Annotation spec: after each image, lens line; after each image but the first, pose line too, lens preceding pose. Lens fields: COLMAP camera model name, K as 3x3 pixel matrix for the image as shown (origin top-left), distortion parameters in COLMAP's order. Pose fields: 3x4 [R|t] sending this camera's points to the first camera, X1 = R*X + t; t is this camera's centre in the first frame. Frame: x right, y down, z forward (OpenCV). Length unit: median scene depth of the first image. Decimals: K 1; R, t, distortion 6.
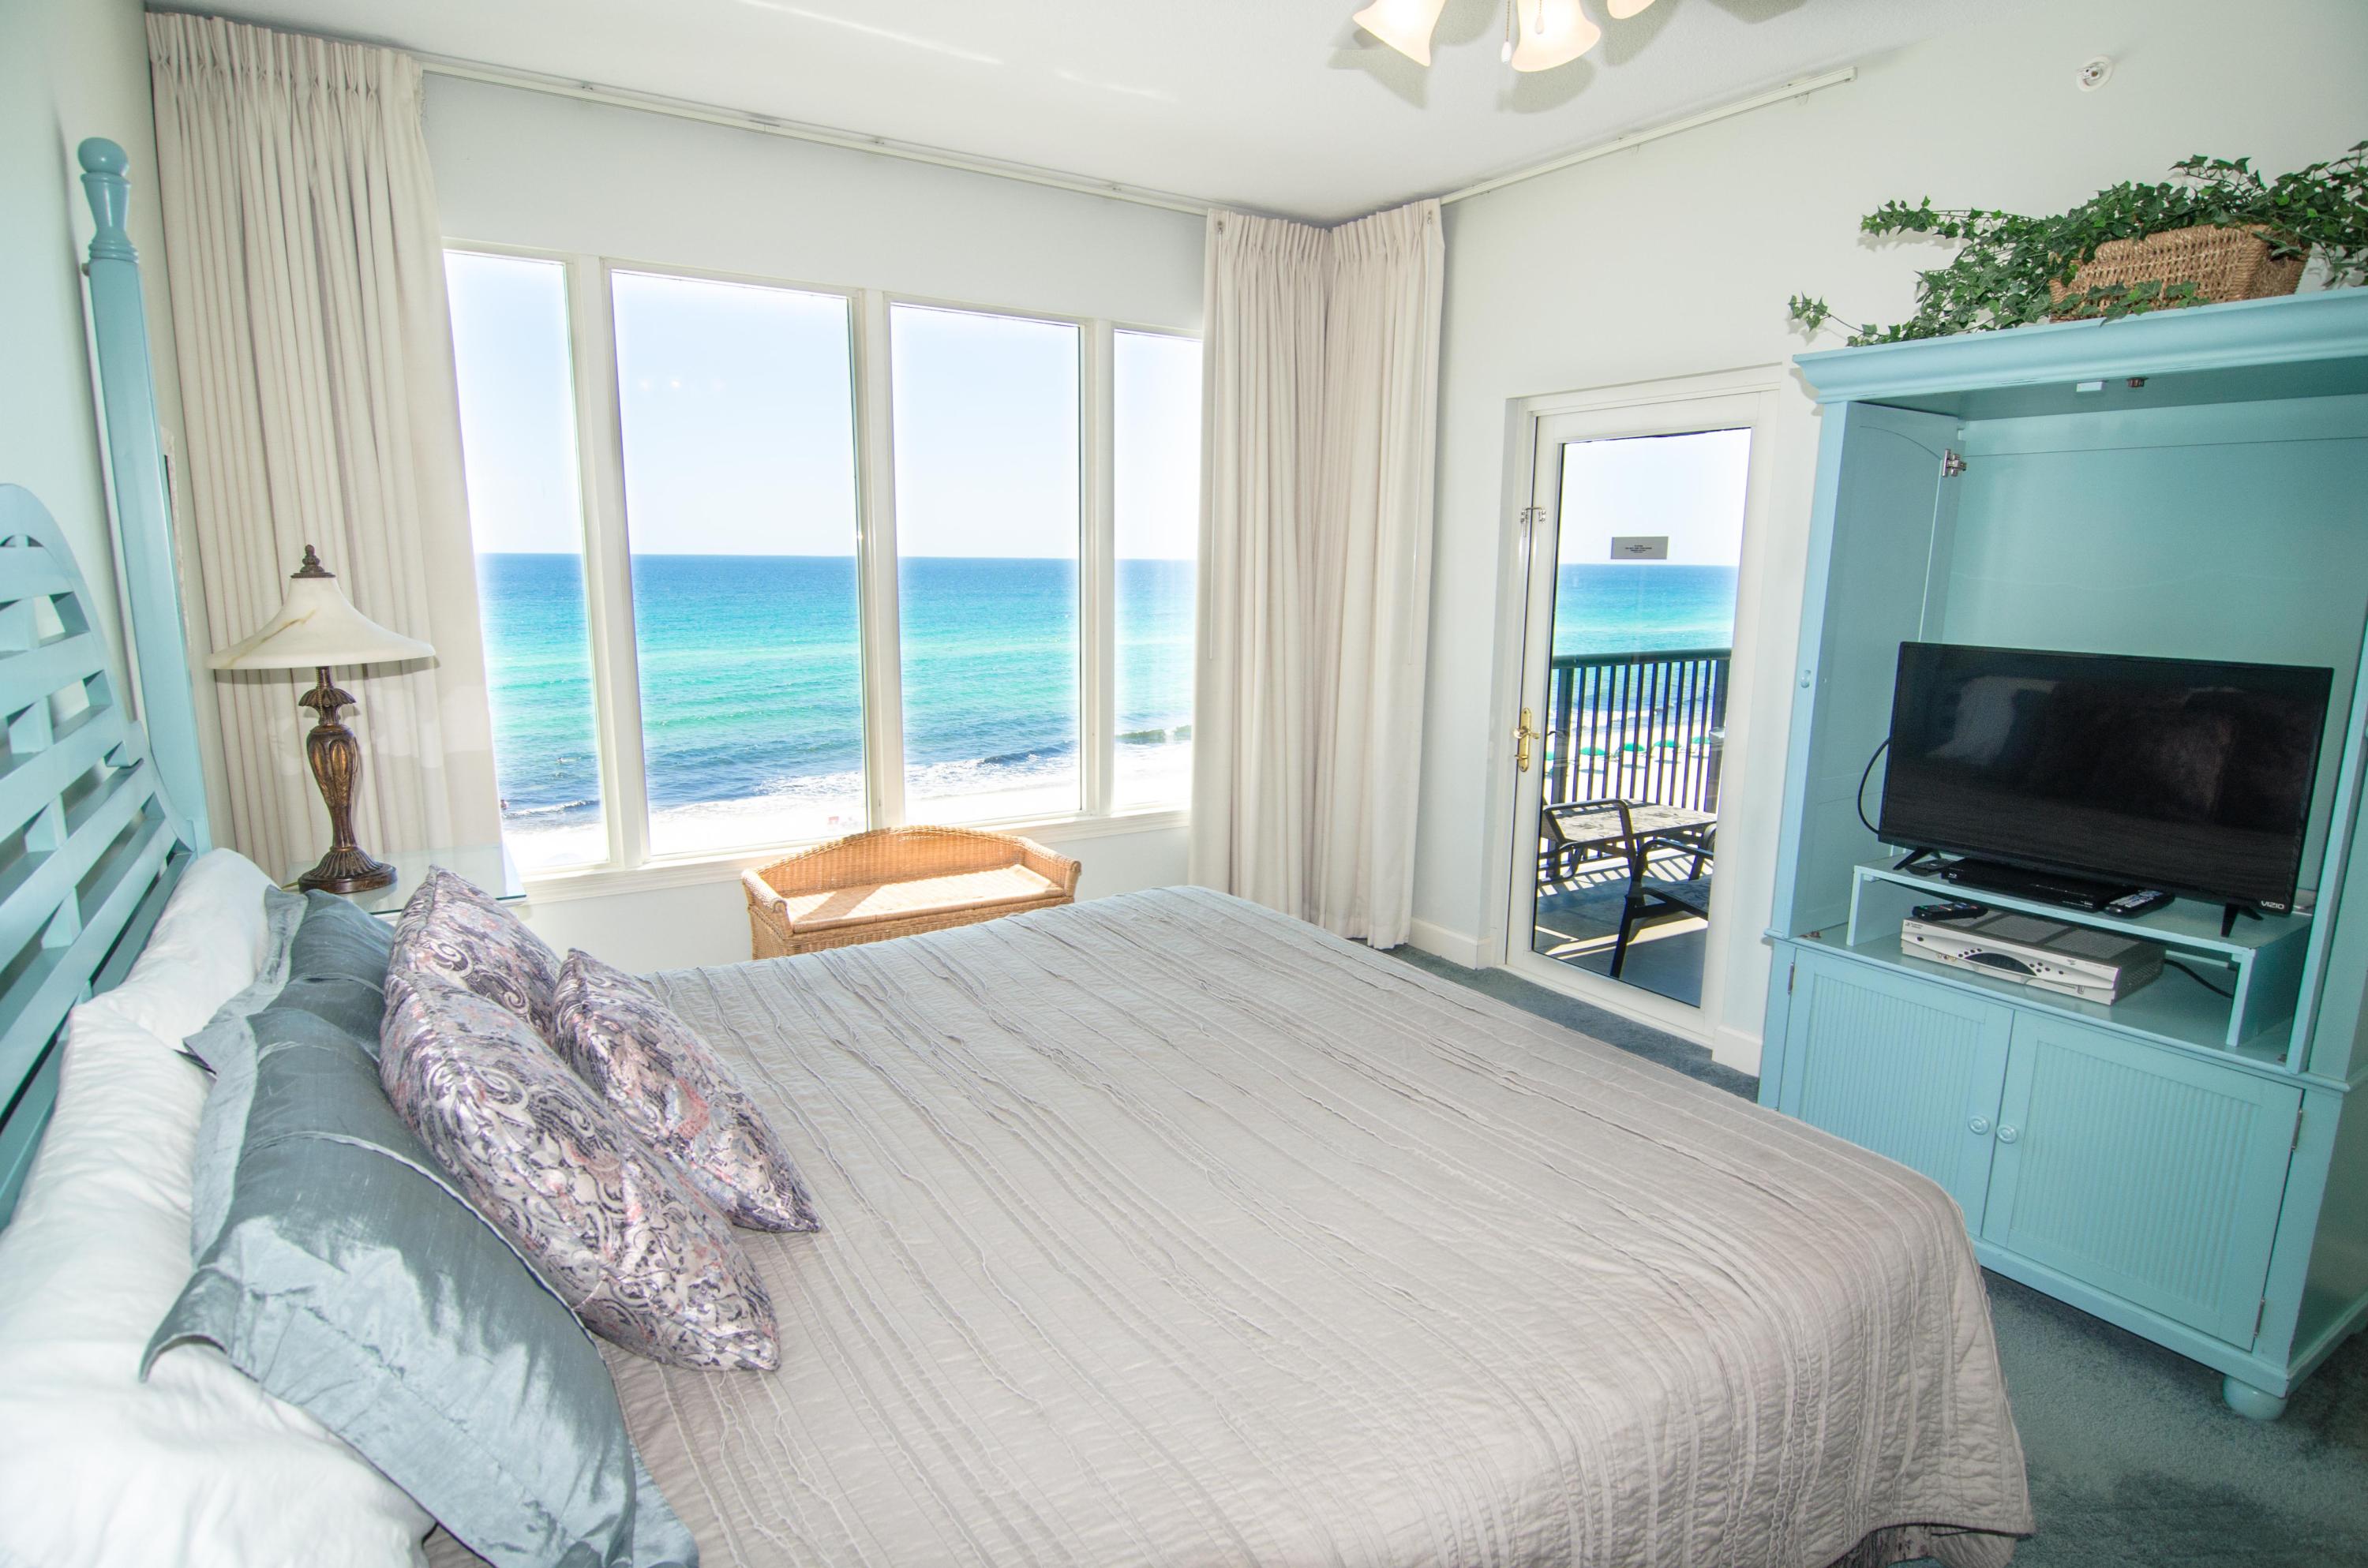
lens RADIAL K [[1258.4, 0, 1193.4], [0, 1258.4, 790.0], [0, 0, 1]] dist [-0.007140, -0.010047]
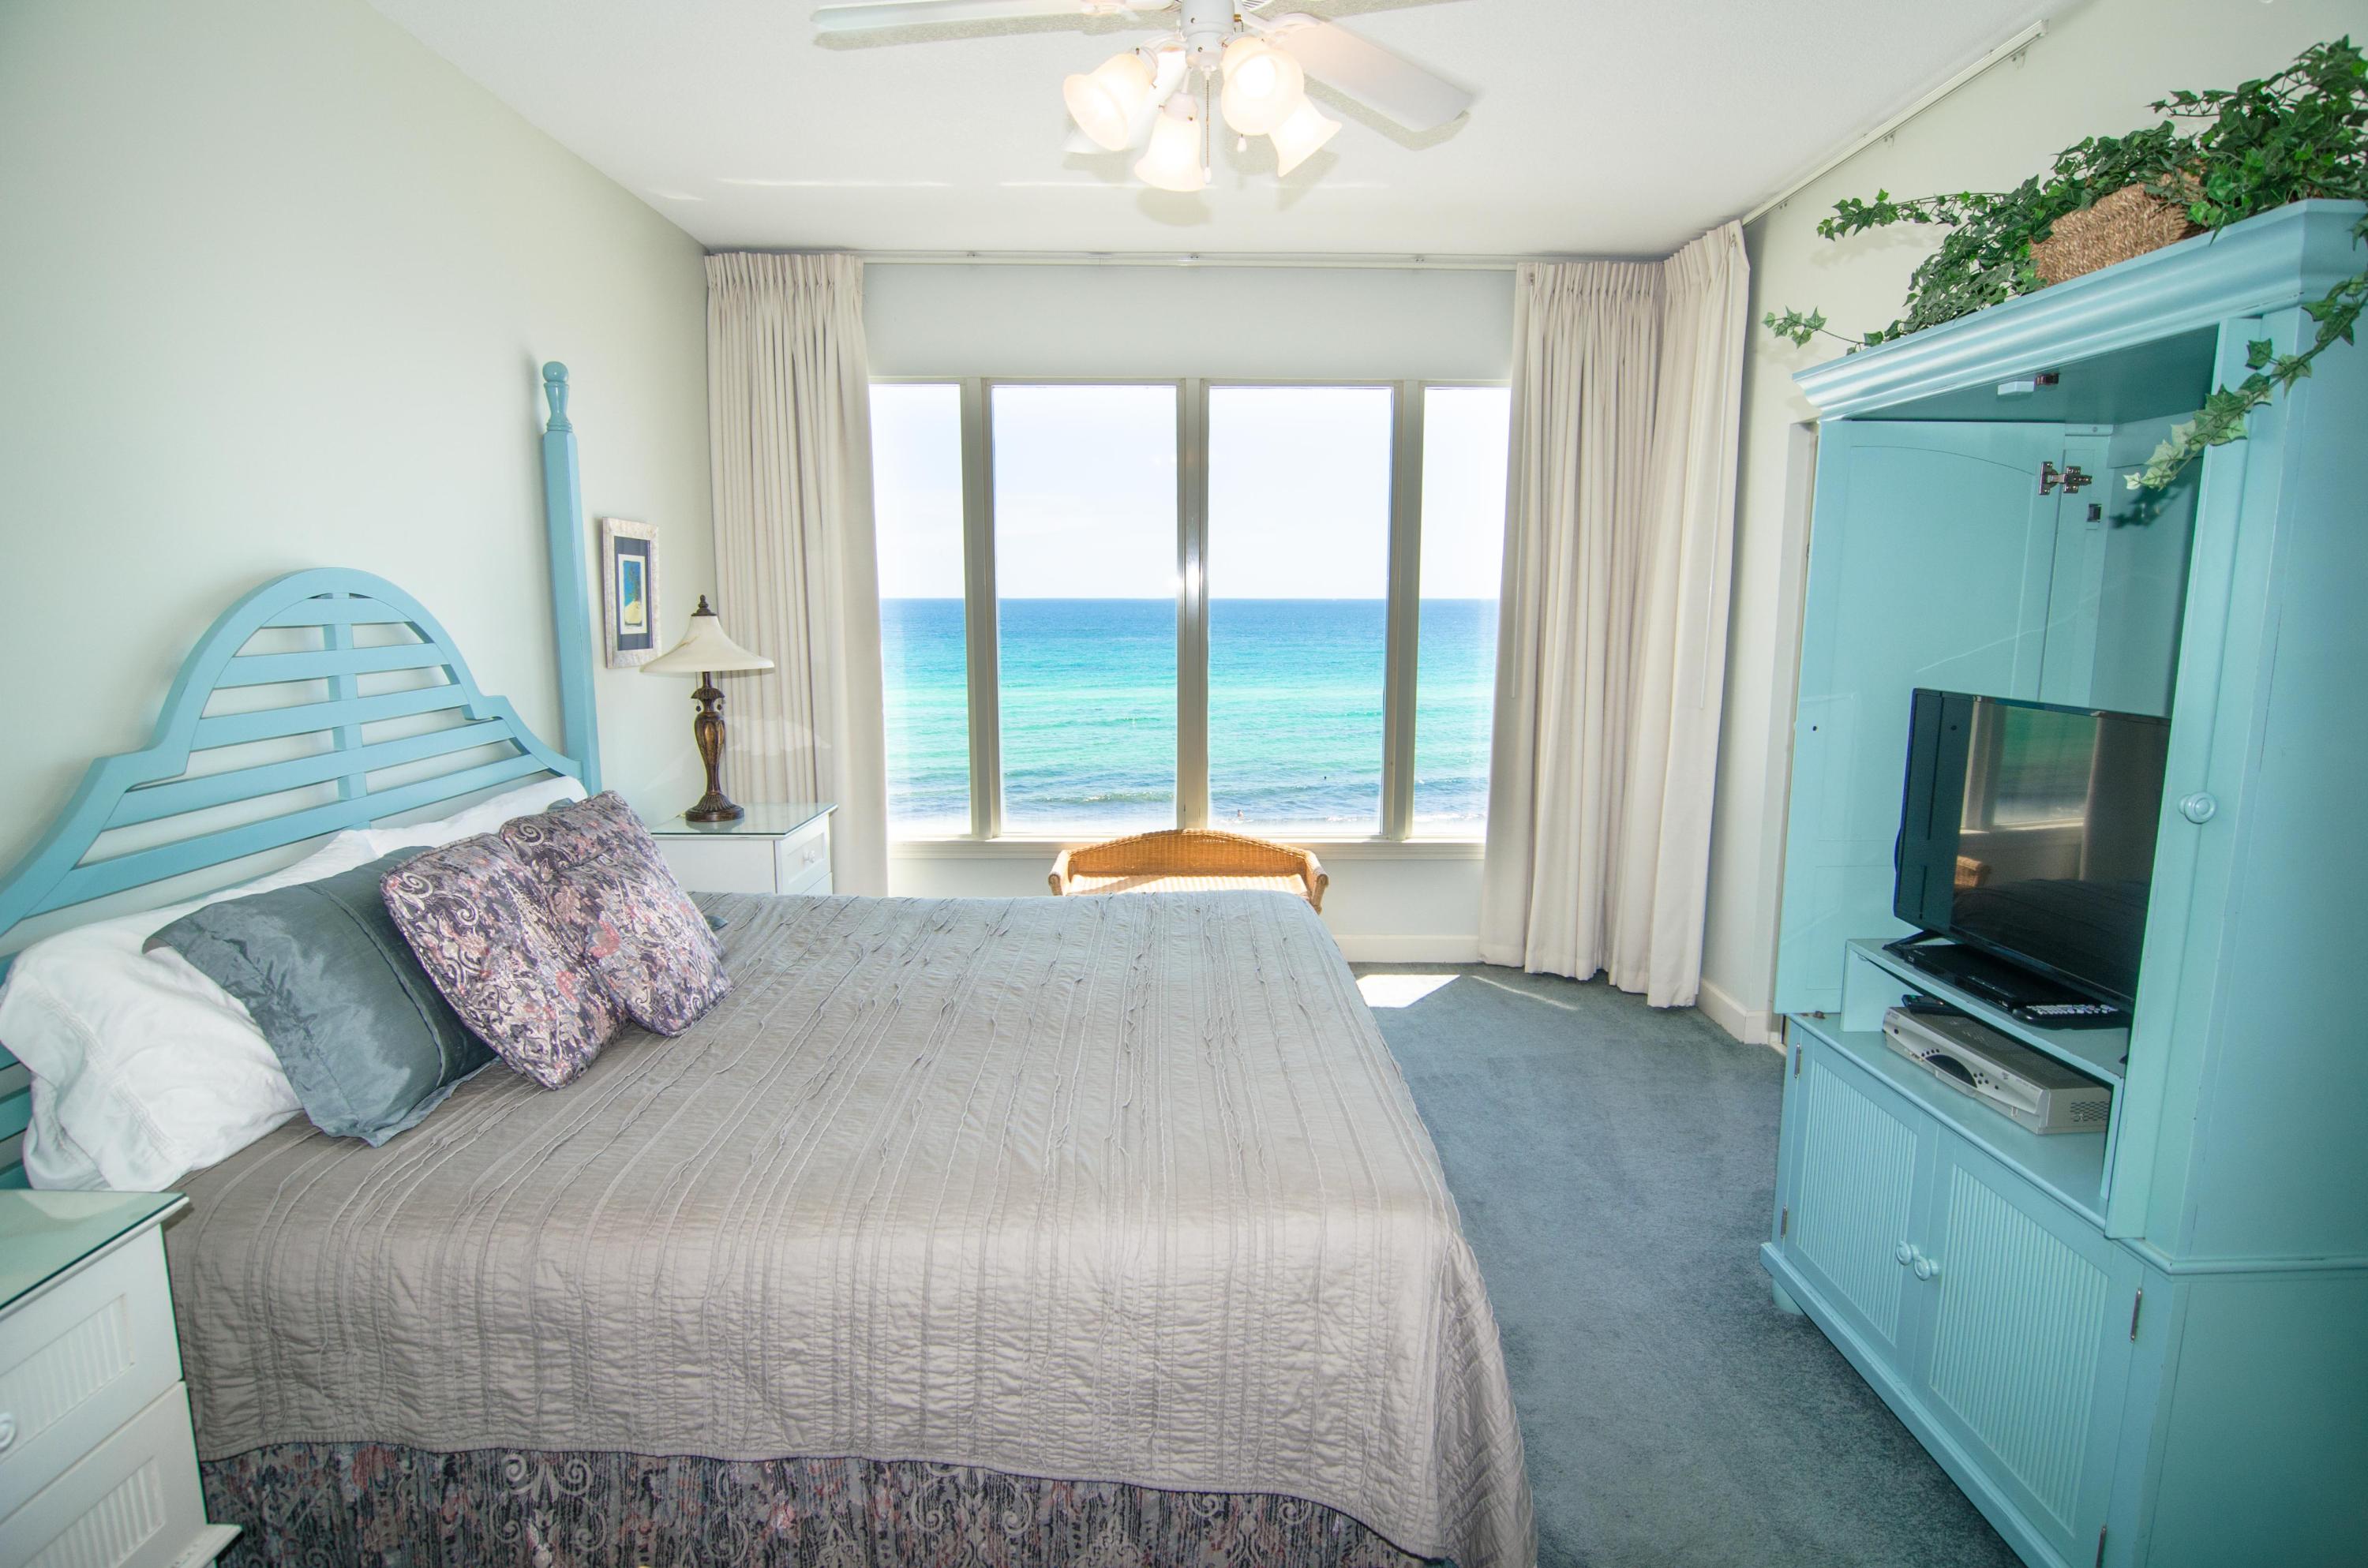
lens RADIAL K [[1258.4, 0, 1194.2], [0, 1258.4, 786.3], [0, 0, 1]] dist [-0.007140, -0.010047]
pose [[0.847447, 0.070203, -0.526218, 0.505315], [-0.089271, 0.995948, -0.010898, 0.002757], [0.523321, 0.056212, 0.850280, 0.005009]]
